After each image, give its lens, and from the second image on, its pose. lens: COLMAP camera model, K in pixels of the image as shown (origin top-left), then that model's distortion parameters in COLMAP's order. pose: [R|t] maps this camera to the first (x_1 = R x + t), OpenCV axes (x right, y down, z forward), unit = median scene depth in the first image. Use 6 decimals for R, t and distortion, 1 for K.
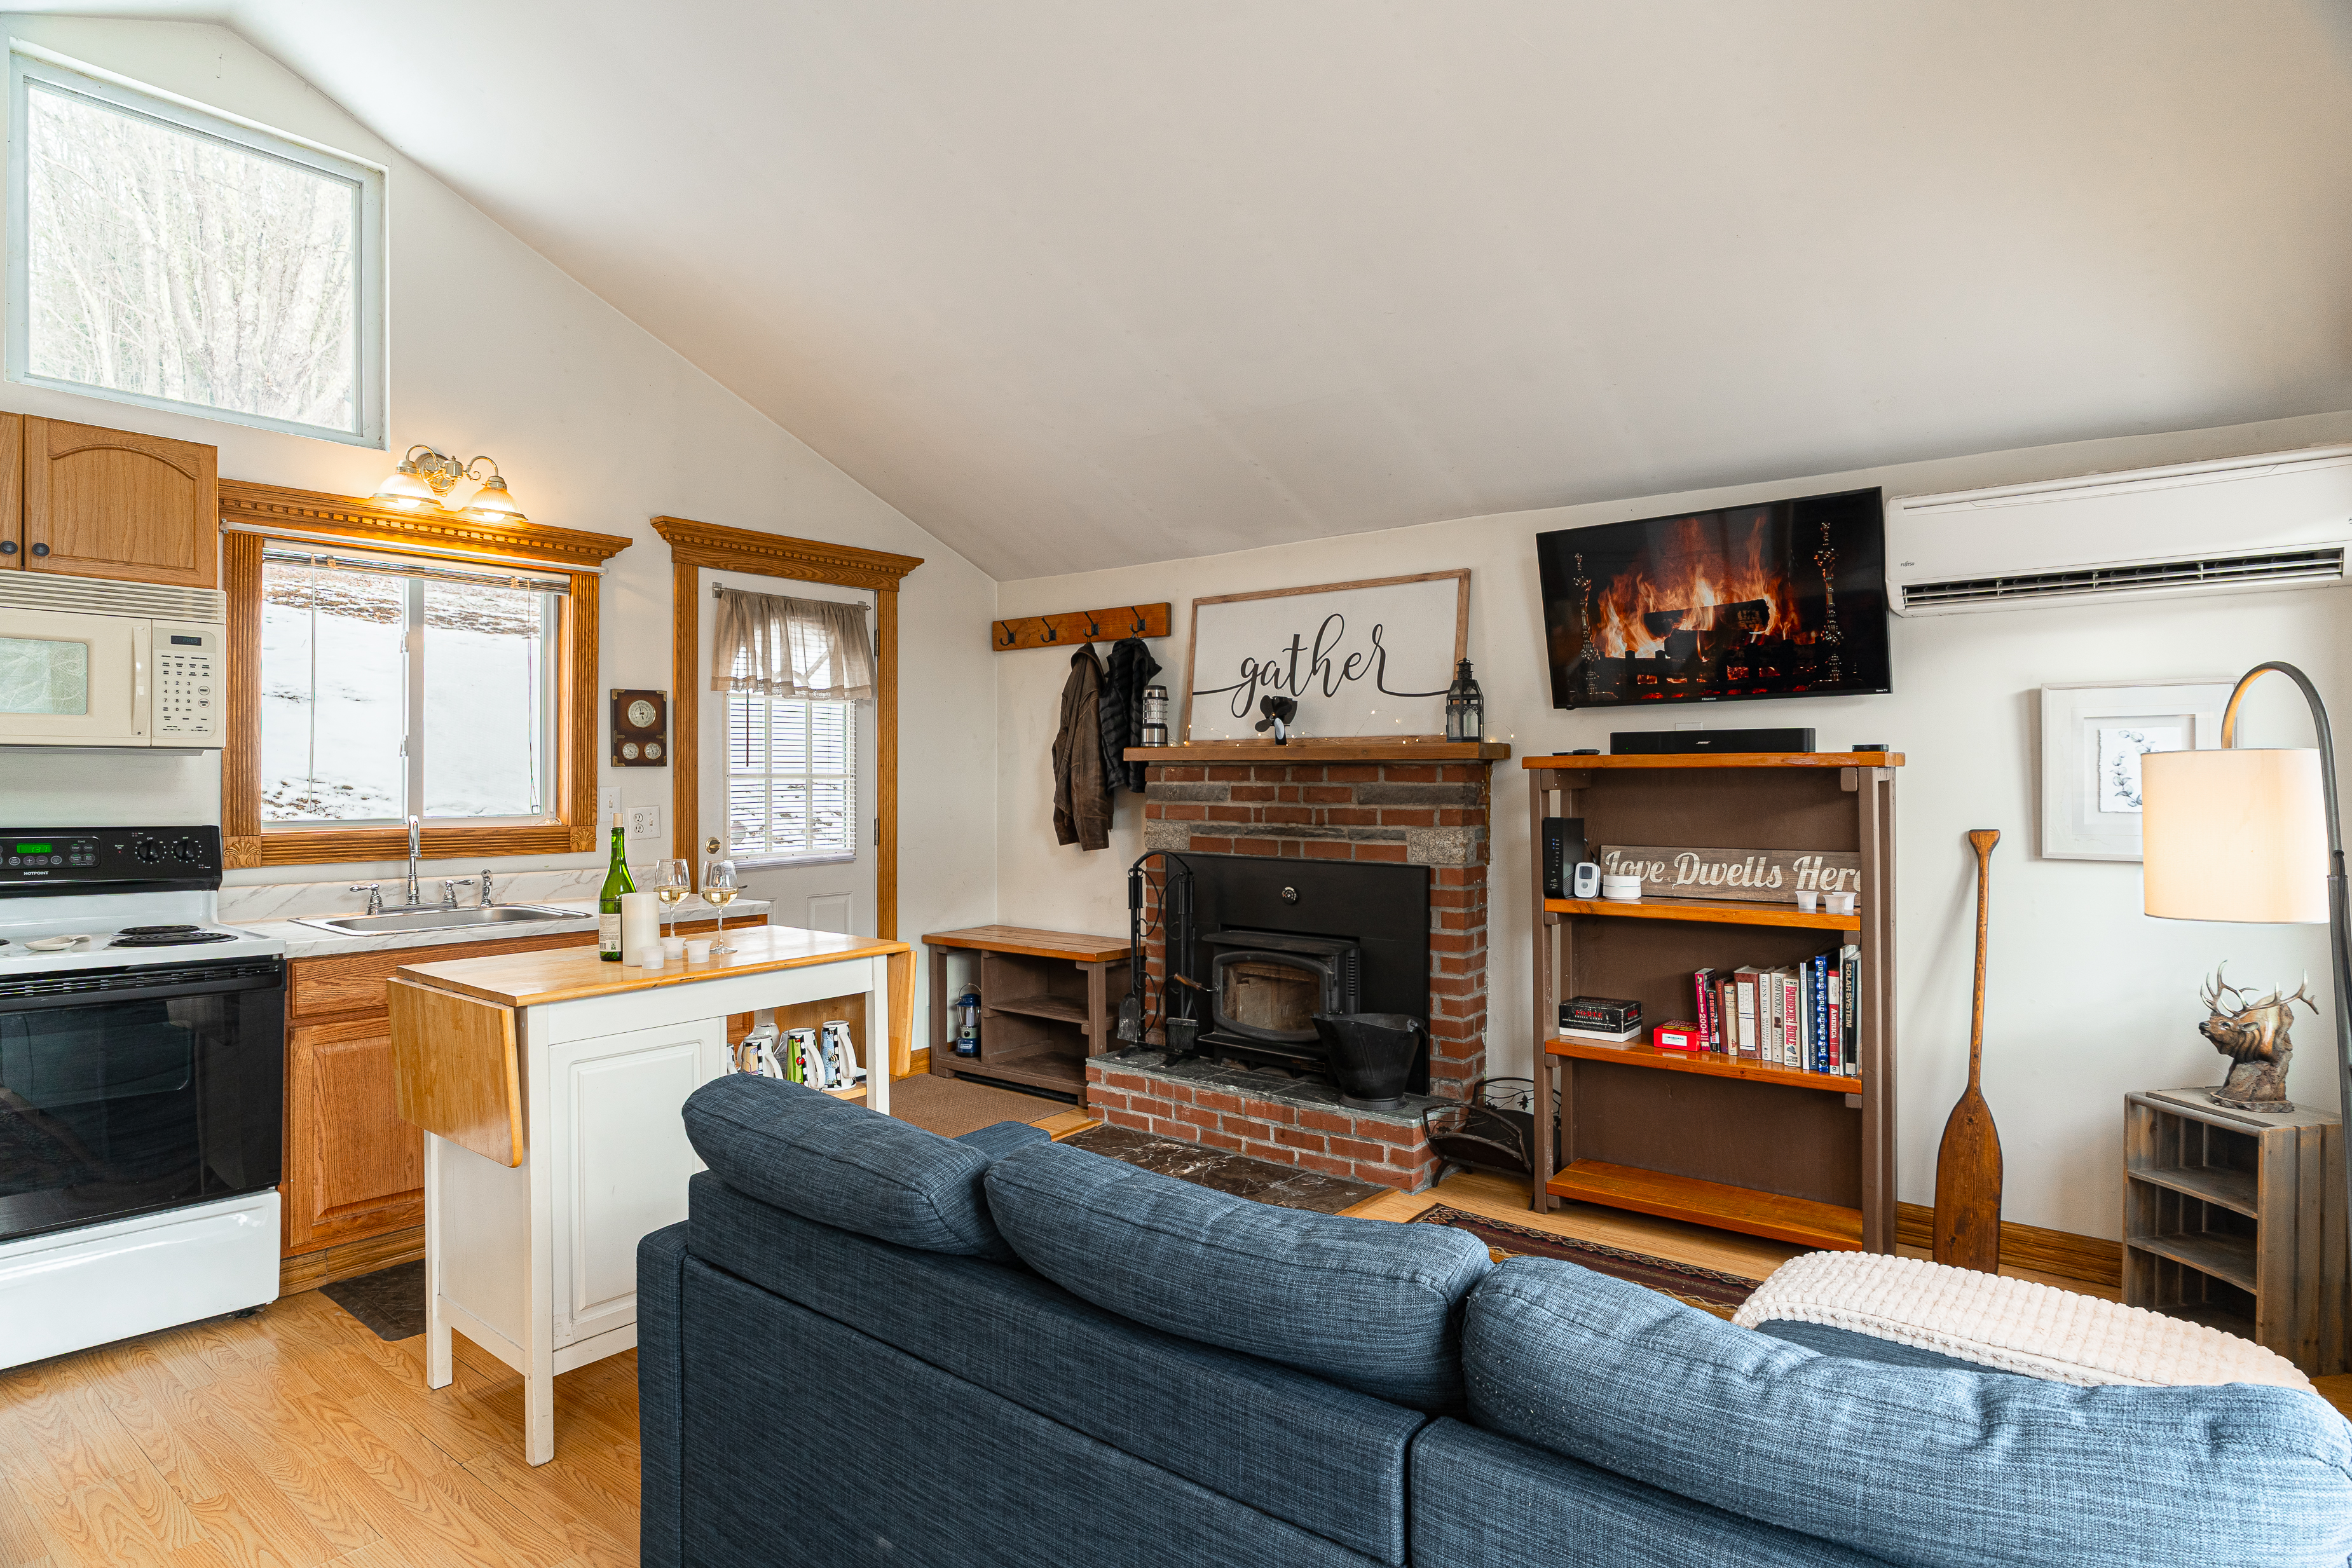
lens RADIAL K [[1288.6, 0, 1180.0], [0, 1288.6, 781.3], [0, 0, 1]] dist [0.004936, -0.000877]
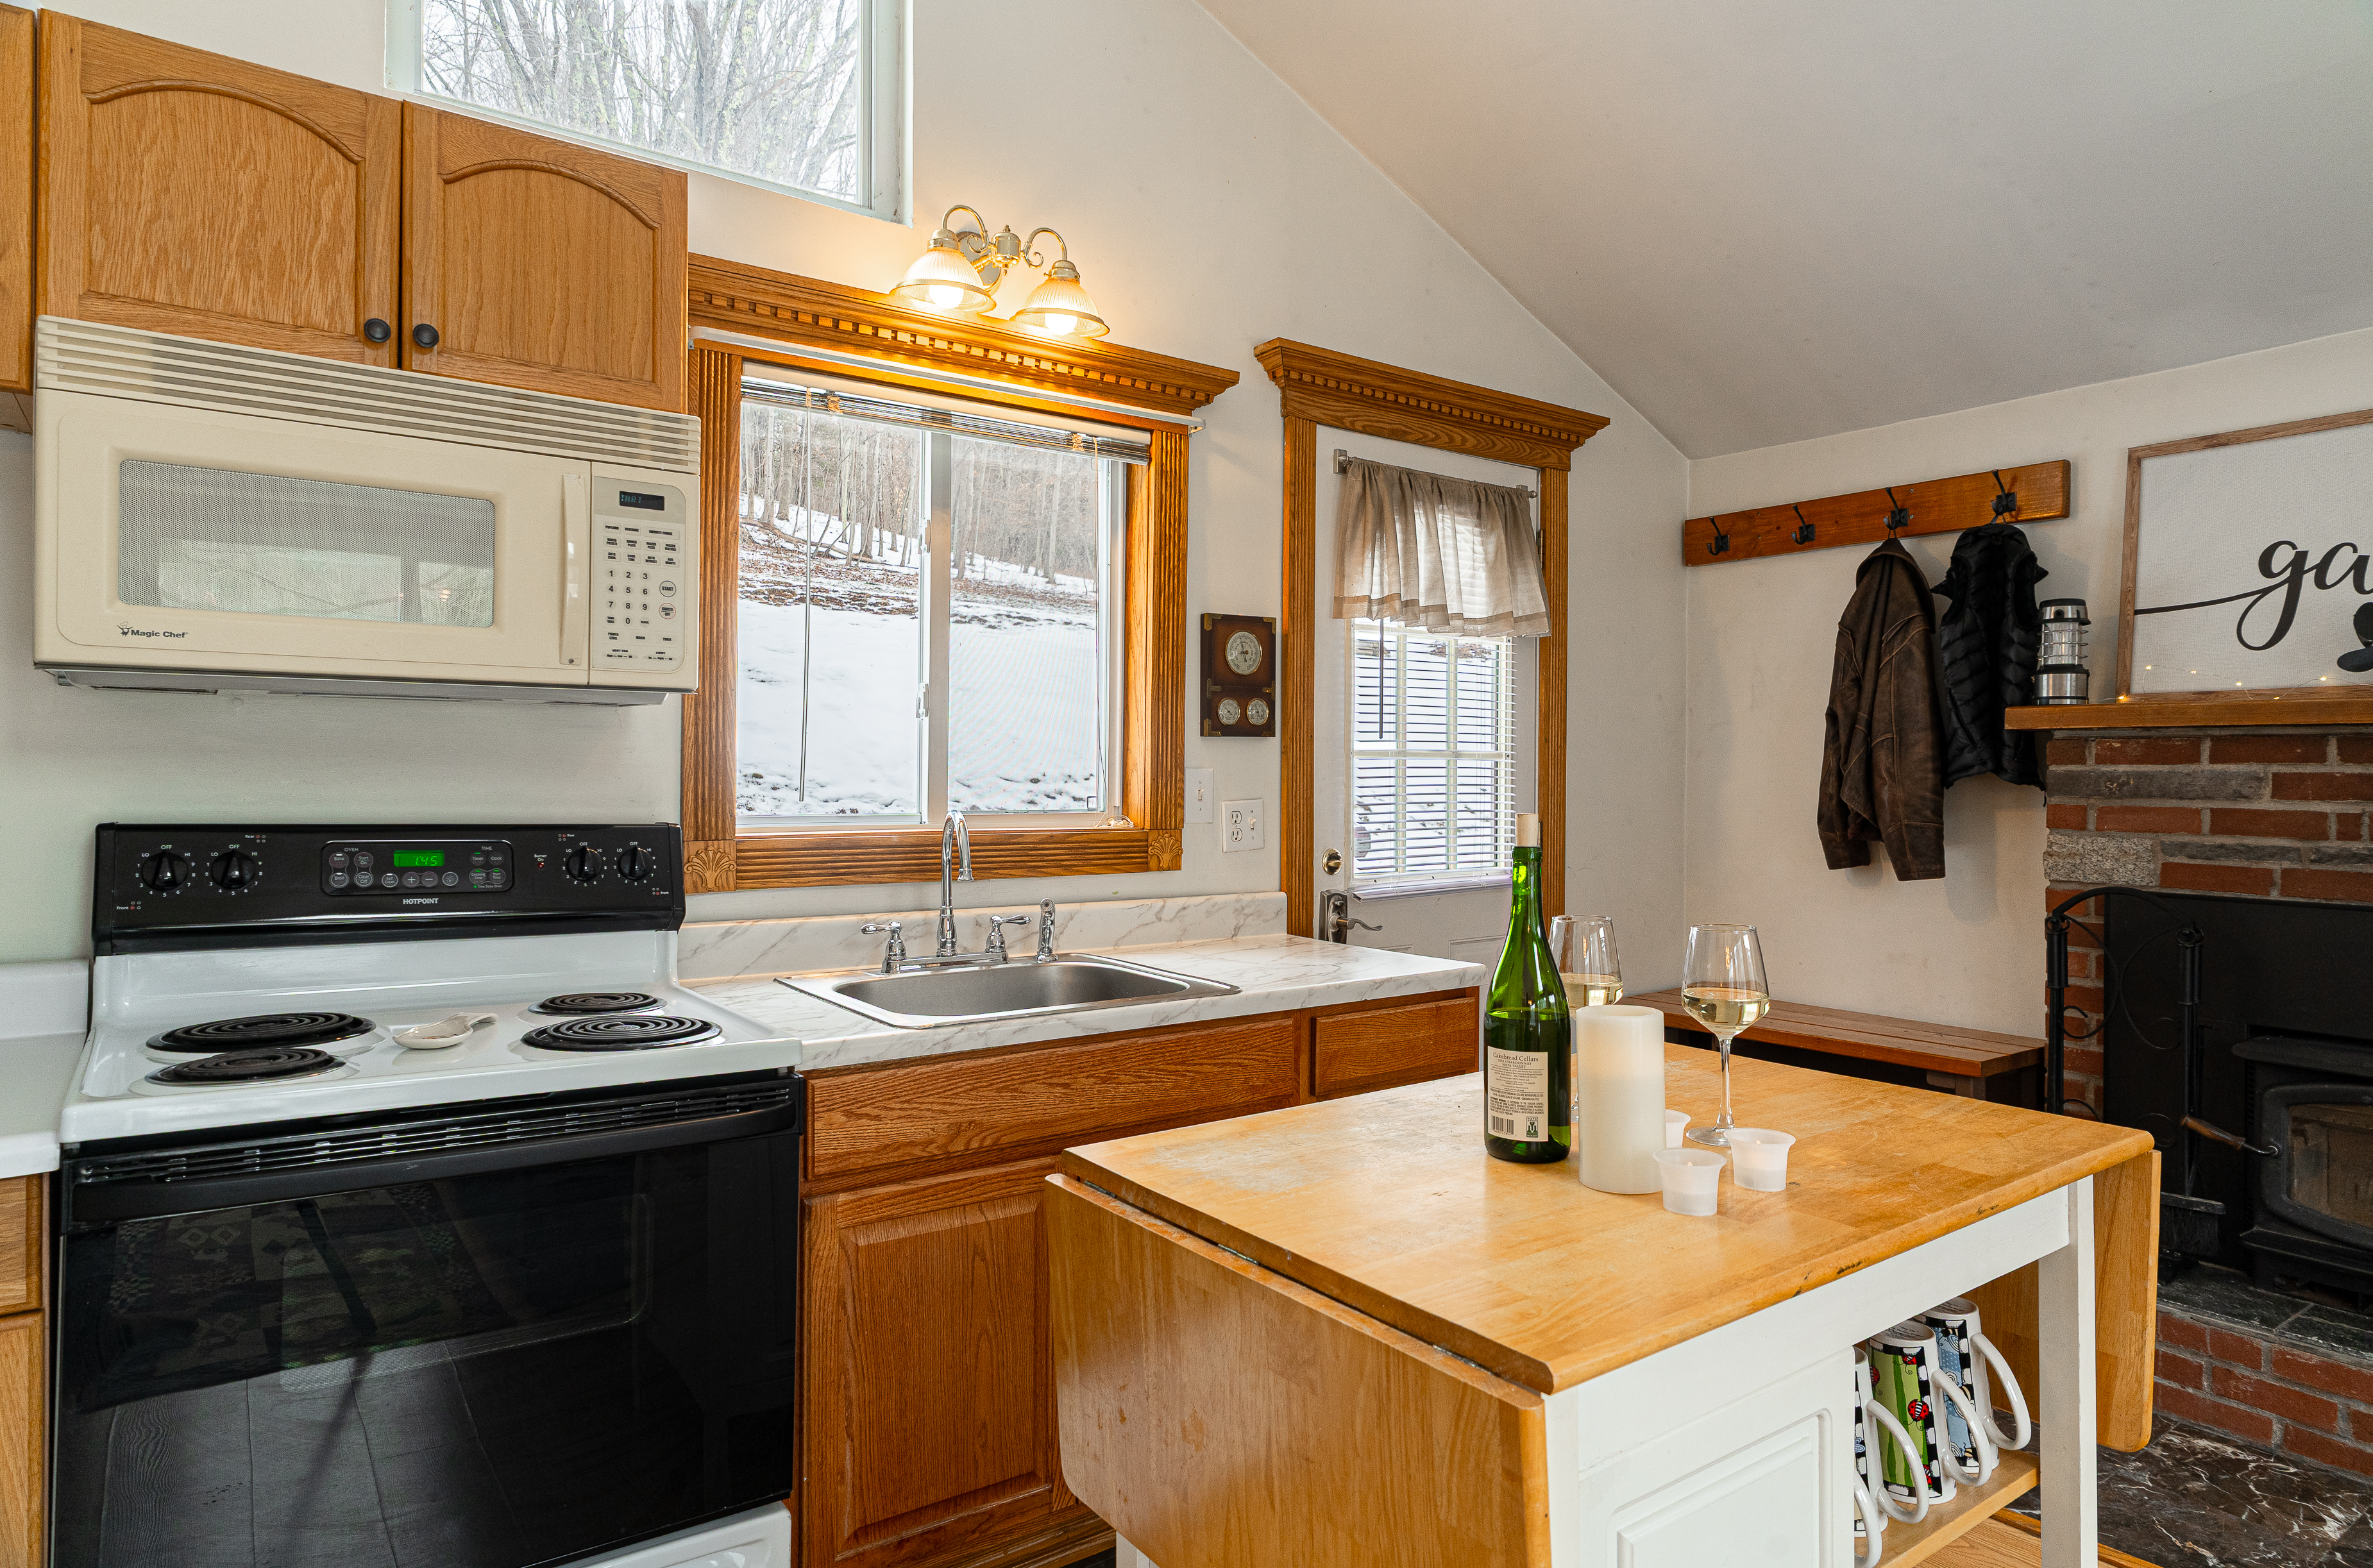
lens RADIAL K [[1389.9, 0, 1191.5], [0, 1389.9, 774.0], [0, 0, 1]] dist [0.001601, 0.002148]
pose [[0.968815, 0.005323, -0.247726, -0.281793], [-0.005886, 0.999982, -0.001532, 0.008562], [0.247713, 0.002942, 0.968829, 0.344105]]
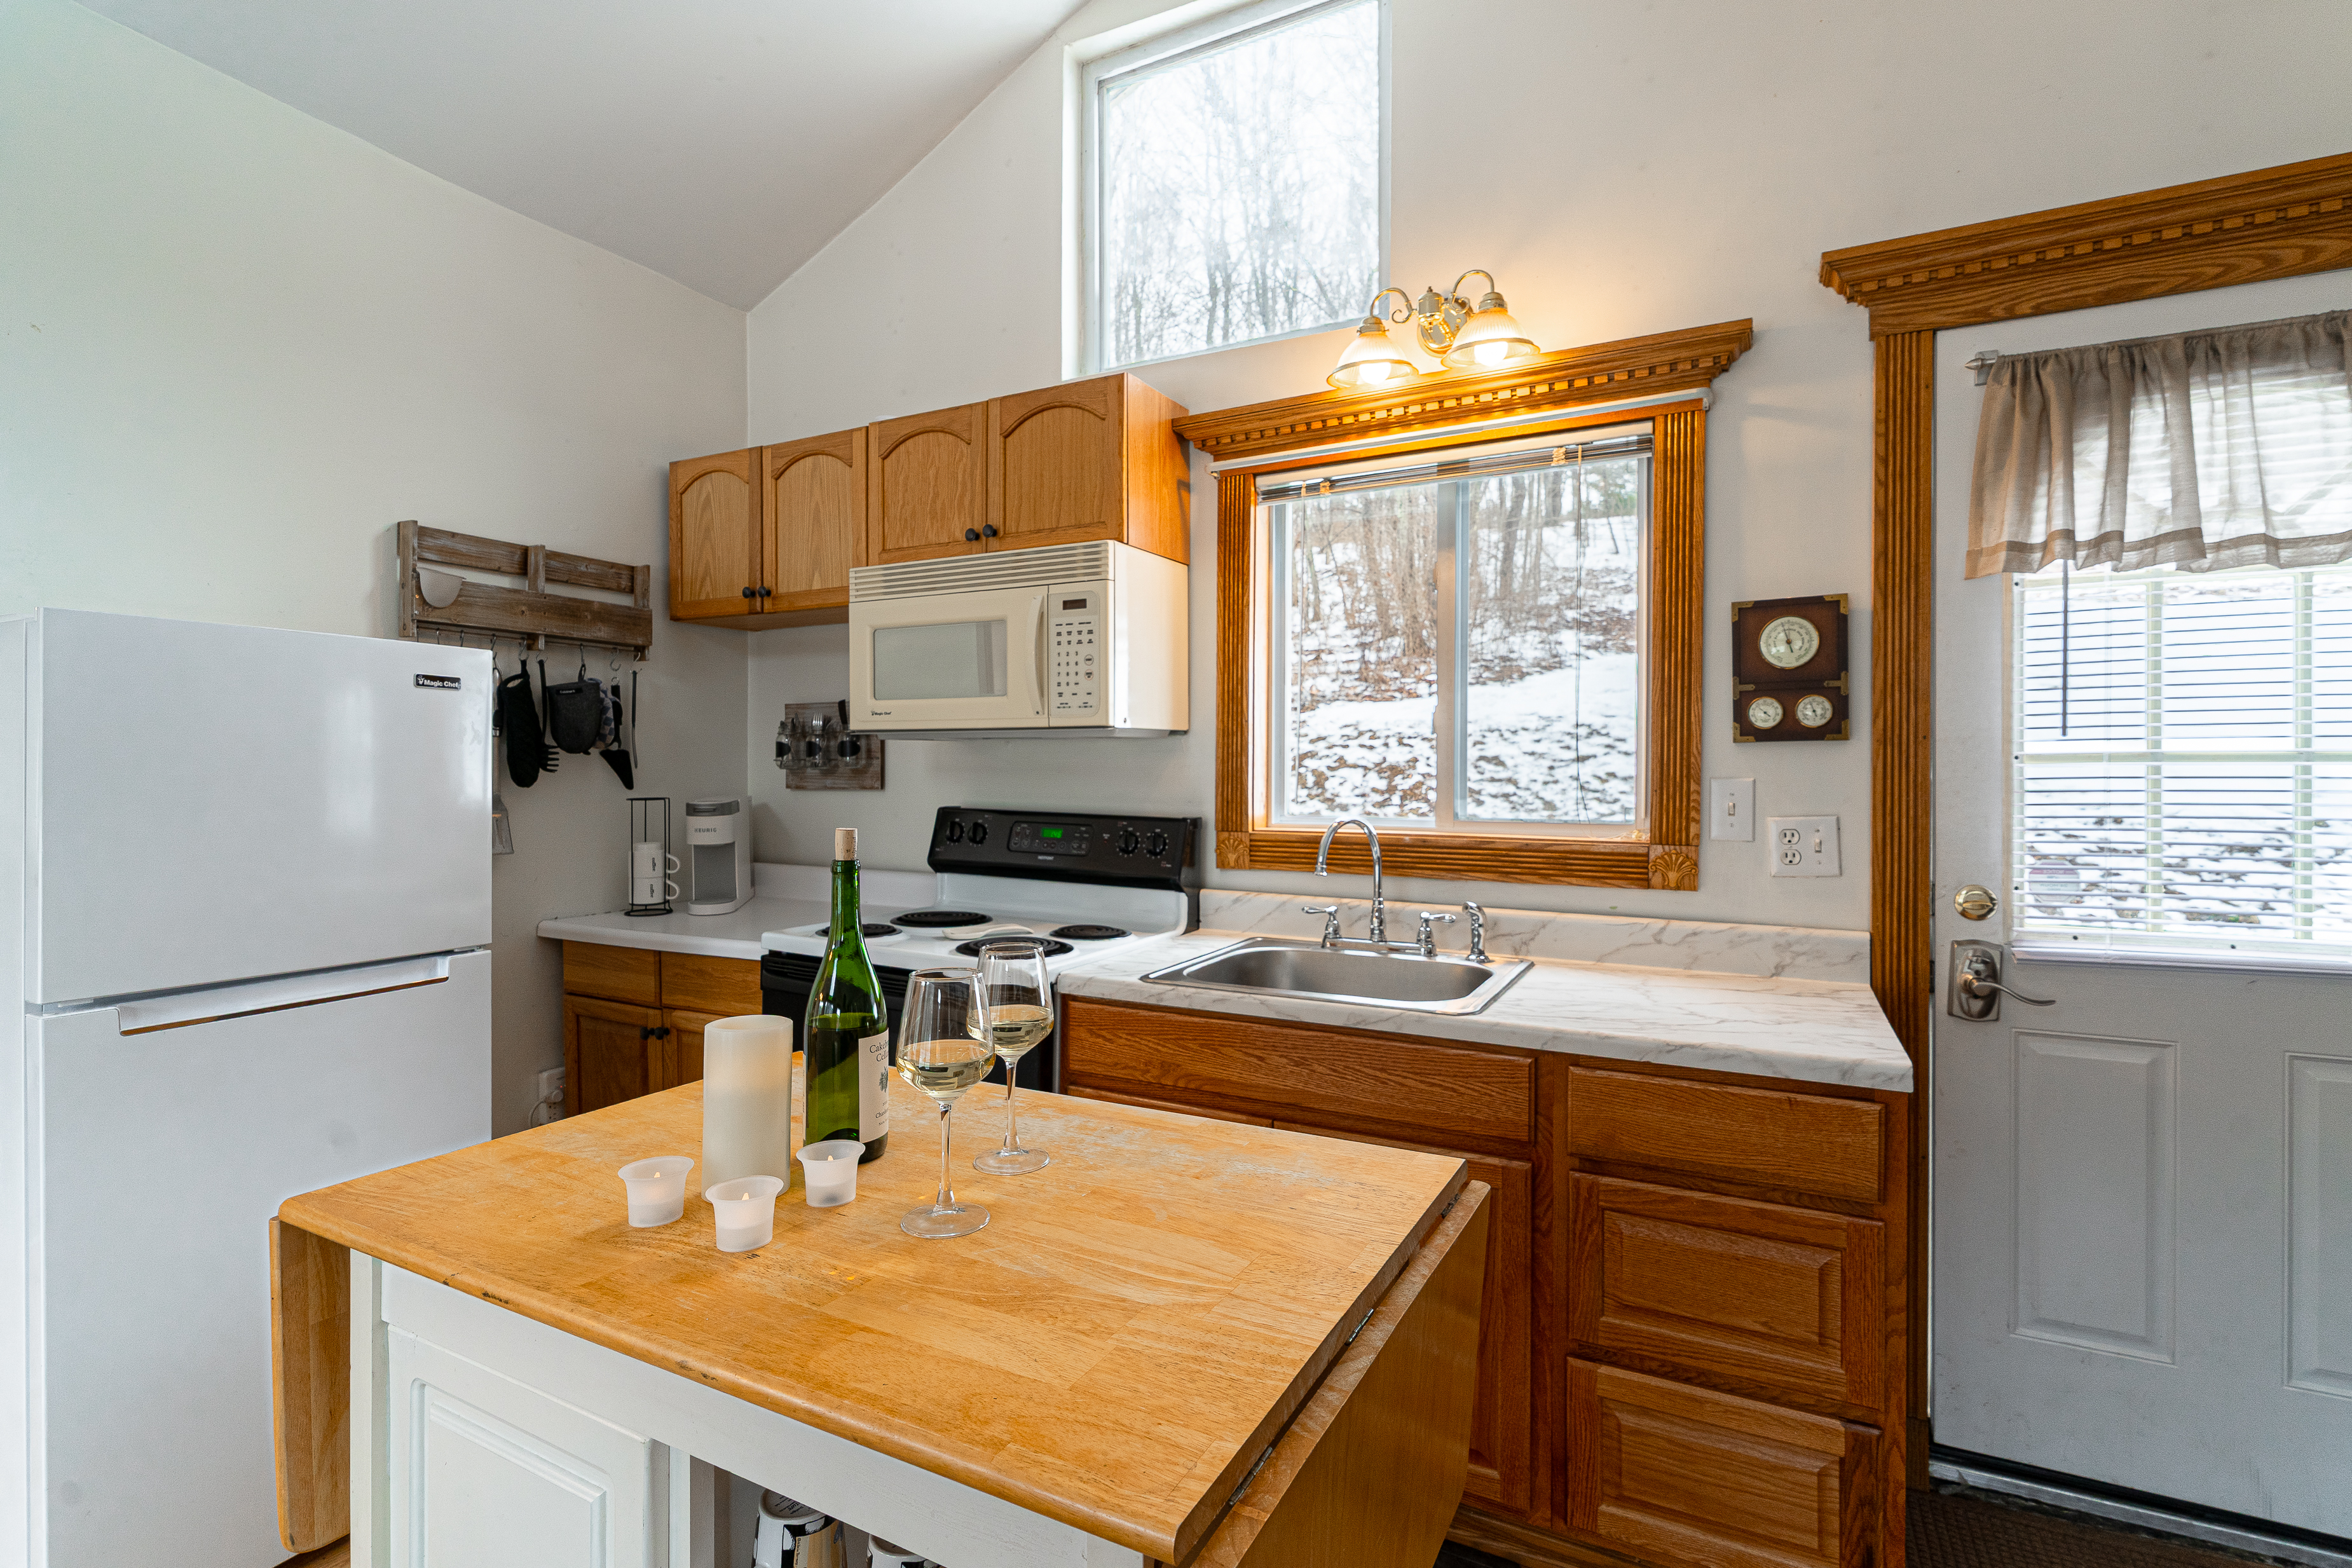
lens RADIAL K [[1091.1, 0, 1178.6], [0, 1091.1, 772.7], [0, 0, 1]] dist [-0.001622, 0.000333]
pose [[0.196526, 0.002193, -0.980496, -0.024844], [-0.005284, 0.999985, 0.001177, 0.002610], [0.980484, 0.004949, 0.196535, 0.684496]]
